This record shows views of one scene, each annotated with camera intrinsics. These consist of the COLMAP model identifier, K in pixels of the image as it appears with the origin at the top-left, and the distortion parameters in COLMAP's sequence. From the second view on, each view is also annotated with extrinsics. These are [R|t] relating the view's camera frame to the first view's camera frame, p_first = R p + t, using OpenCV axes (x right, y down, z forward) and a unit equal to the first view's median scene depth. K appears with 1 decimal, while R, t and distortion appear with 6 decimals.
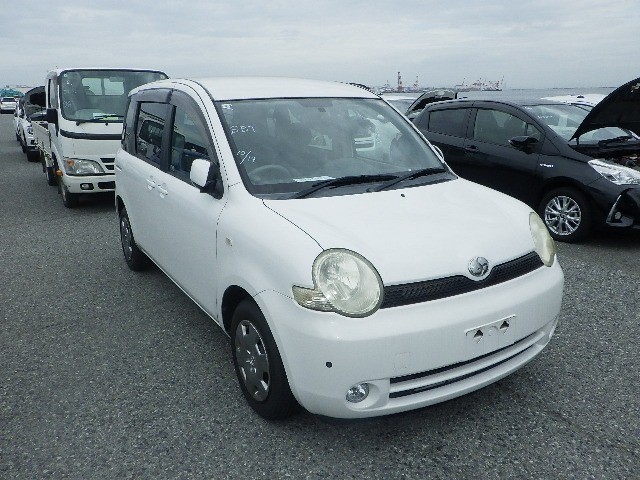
lens RADIAL K [[558.1, 0, 320.0], [0, 558.1, 240.0], [0, 0, 1]] dist [-0.008469, -0.002830]
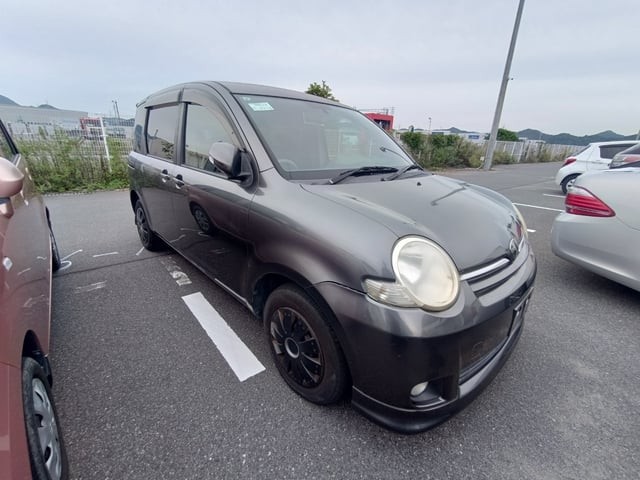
lens RADIAL K [[298.9, 0, 320.0], [0, 298.9, 240.0], [0, 0, 1]] dist [0.000974, 0.000040]
pose [[0.976176, -0.025672, 0.215454, -0.176688], [0.012678, 0.998028, 0.061477, -0.006366], [-0.216607, -0.057281, 0.974577, 0.451101]]
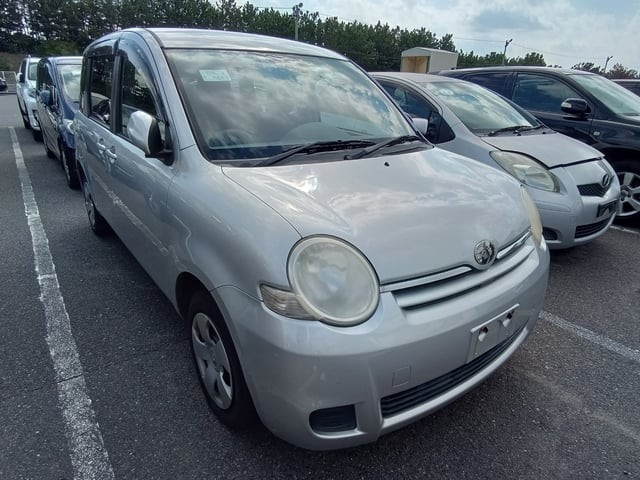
lens RADIAL K [[412.8, 0, 318.8], [0, 412.8, 245.3], [0, 0, 1]] dist [0.002256, 0.000786]
pose [[0.994408, -0.002166, 0.105586, -0.023725], [-0.009707, 0.993683, 0.111804, -0.025345], [-0.105161, -0.112204, 0.988105, 0.362698]]
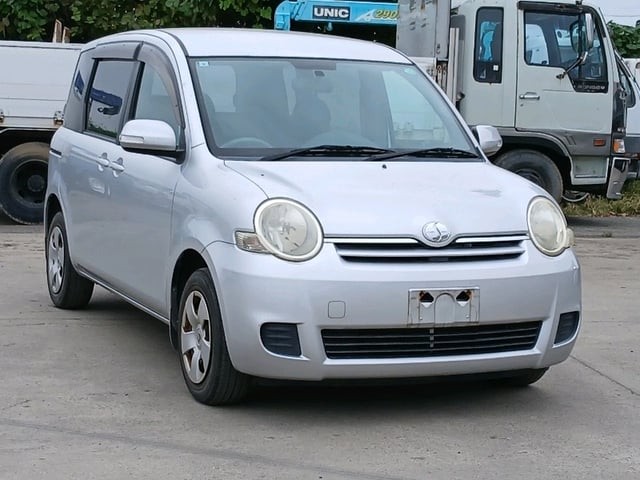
lens RADIAL K [[1632.7, 0, 320.0], [0, 1632.7, 240.0], [0, 0, 1]] dist [0.004042, -0.015345]
pose [[0.987286, 0.052688, -0.149968, 0.438898], [-0.076132, 0.984951, -0.155163, 0.438204], [0.139536, 0.164608, 0.976439, -1.492264]]
